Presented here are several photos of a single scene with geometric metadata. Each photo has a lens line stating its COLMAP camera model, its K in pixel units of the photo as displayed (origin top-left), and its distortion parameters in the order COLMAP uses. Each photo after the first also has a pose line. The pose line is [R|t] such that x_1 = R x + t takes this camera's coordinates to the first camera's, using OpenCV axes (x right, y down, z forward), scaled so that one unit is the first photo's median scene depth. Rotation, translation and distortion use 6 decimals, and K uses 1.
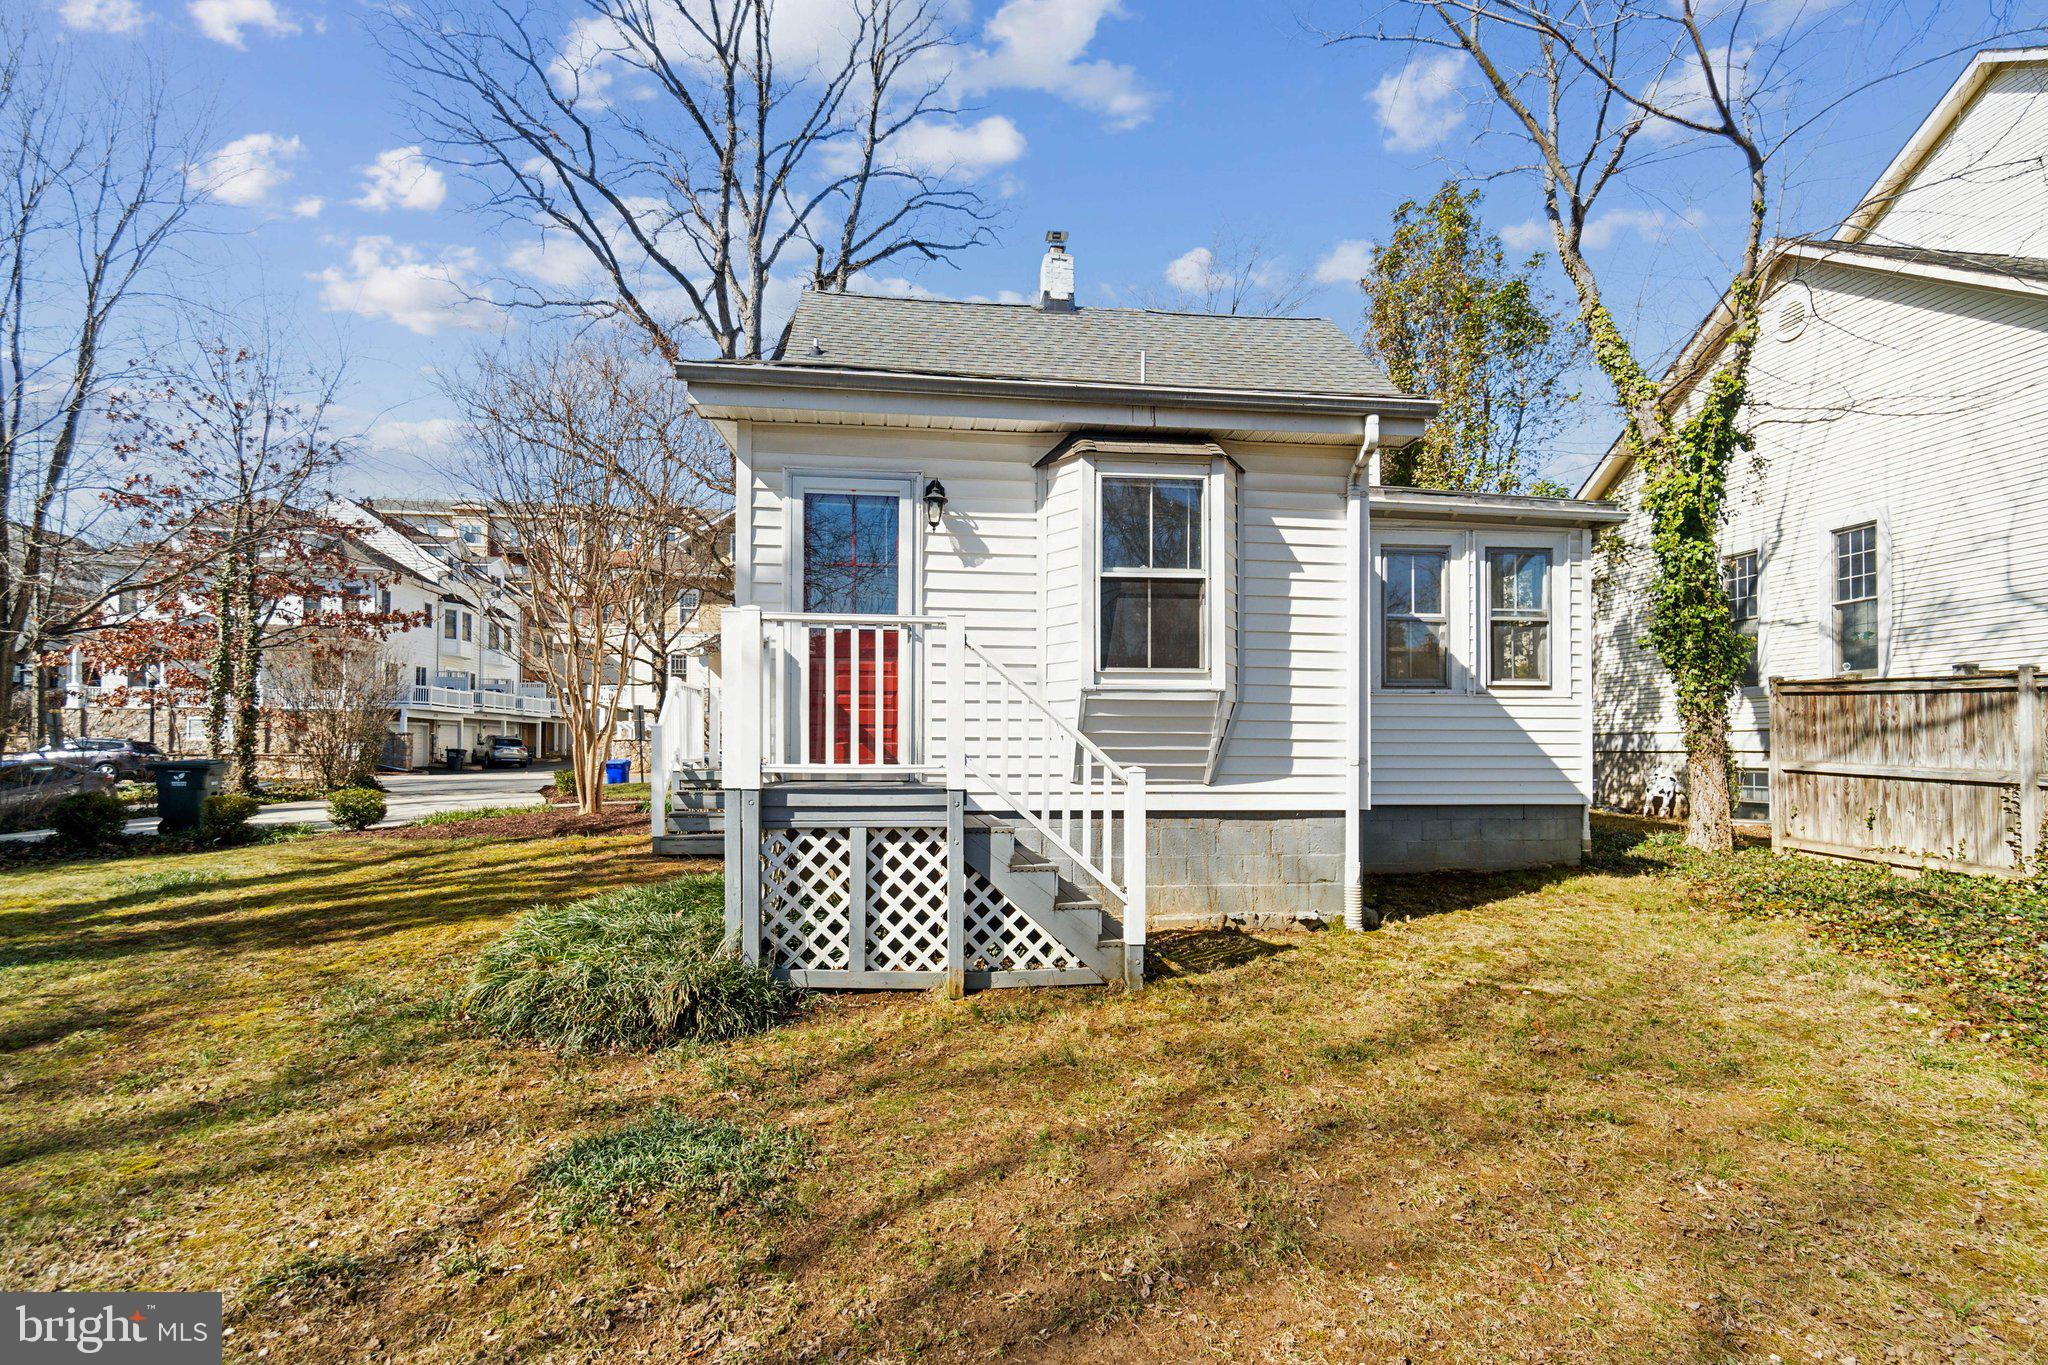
lens RADIAL K [[960.1, 0, 1018.4], [0, 960.1, 732.6], [0, 0, 1]] dist [0.000760, 0.000071]
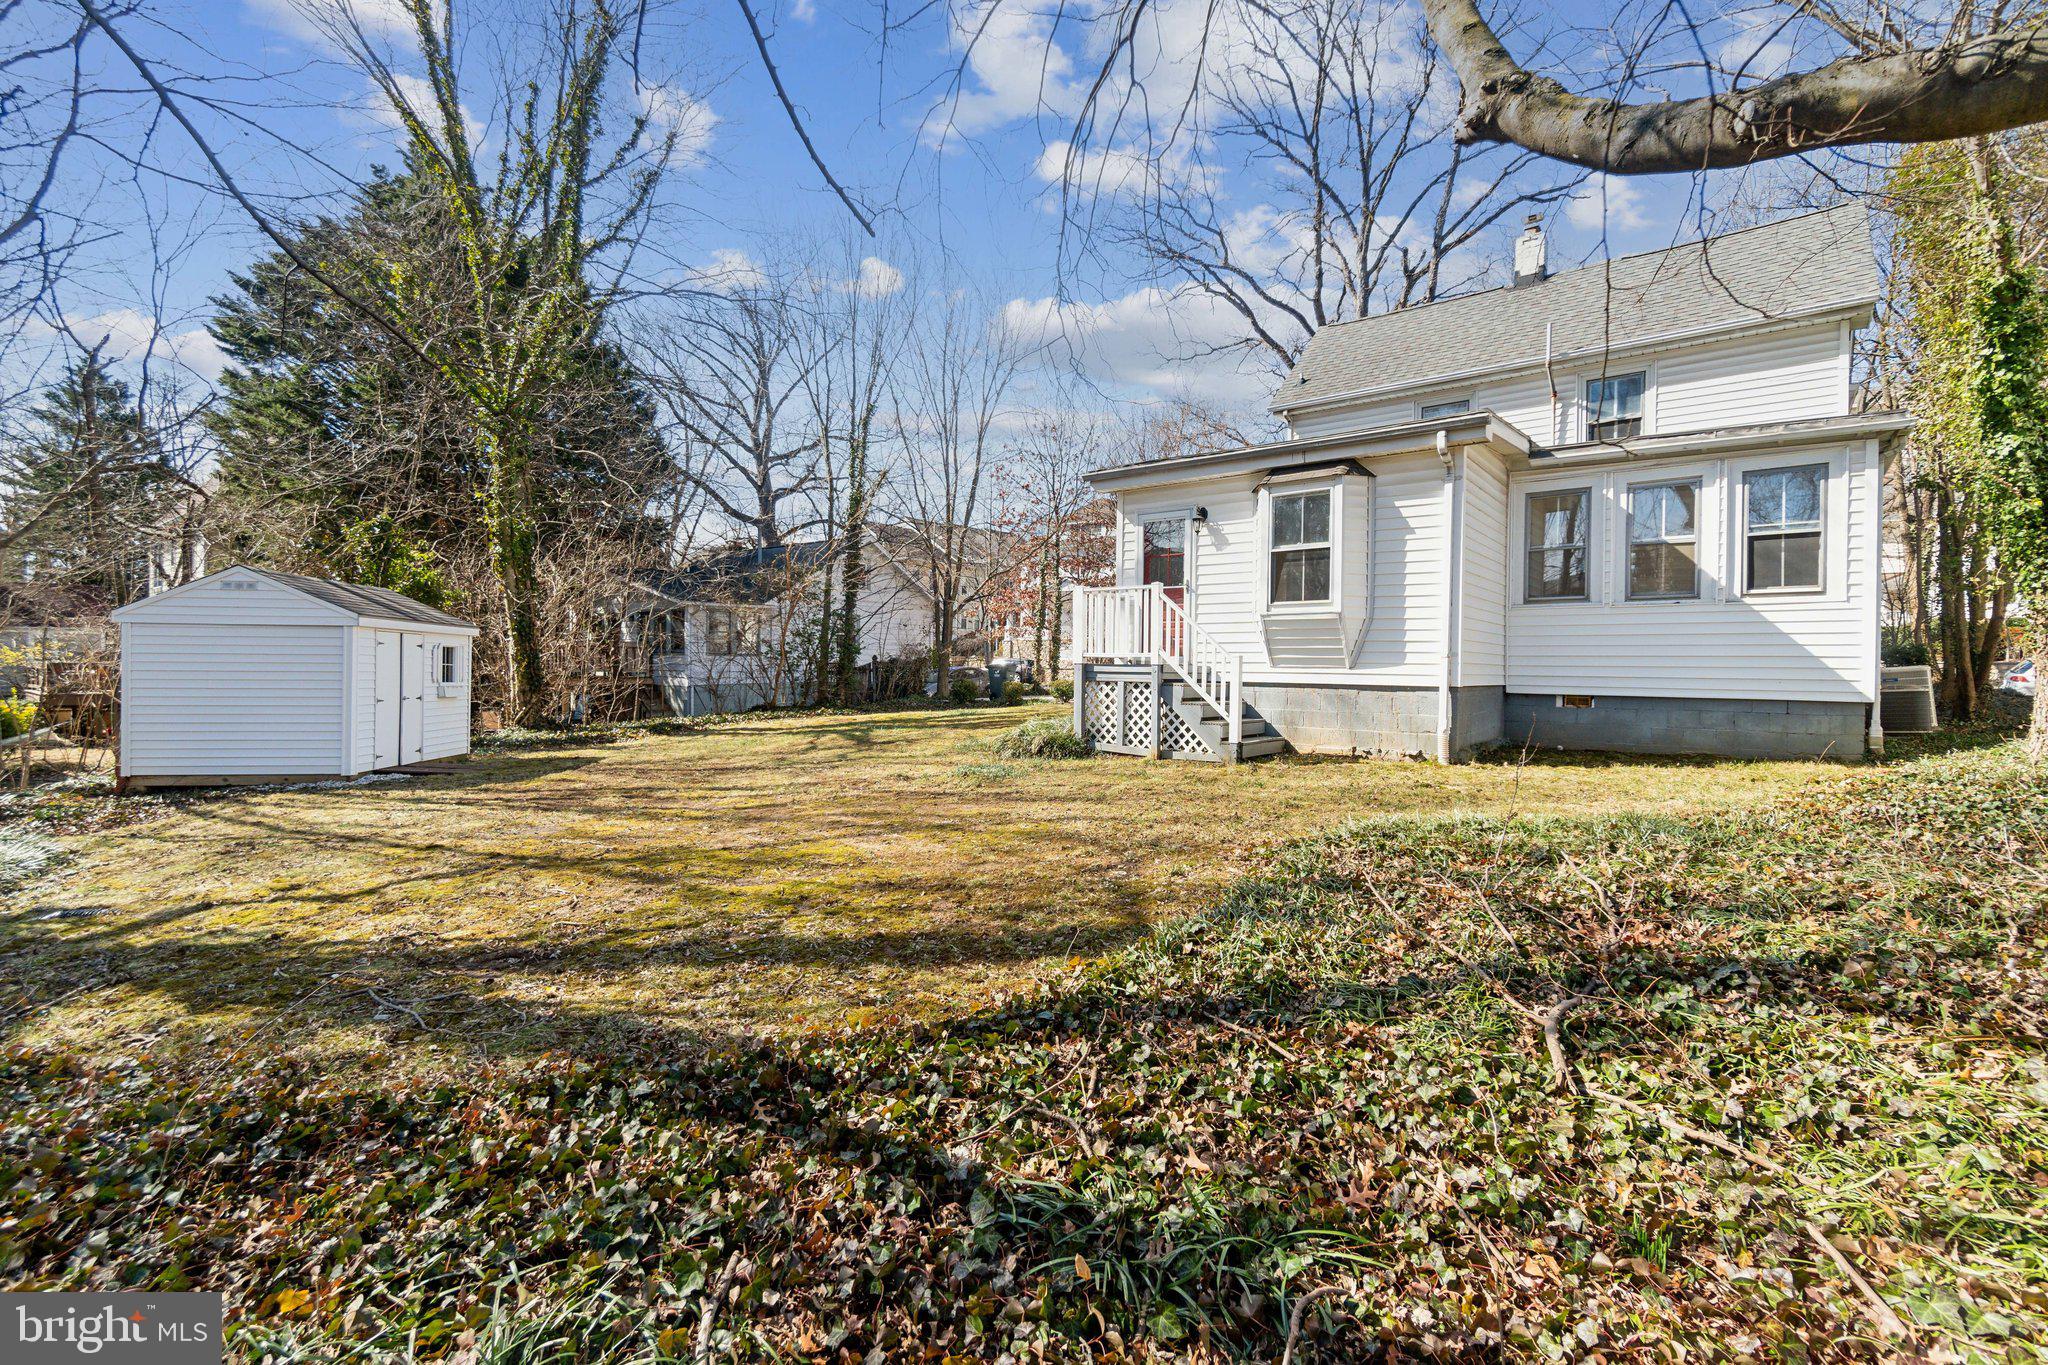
lens RADIAL K [[900.5, 0, 1014.5], [0, 900.5, 672.2], [0, 0, 1]] dist [0.000279, 0.000067]
pose [[0.694143, 0.009098, -0.719780, 0.951811], [0.001940, 0.999893, 0.014509, 0.037311], [0.719834, -0.011468, 0.694051, -0.516419]]
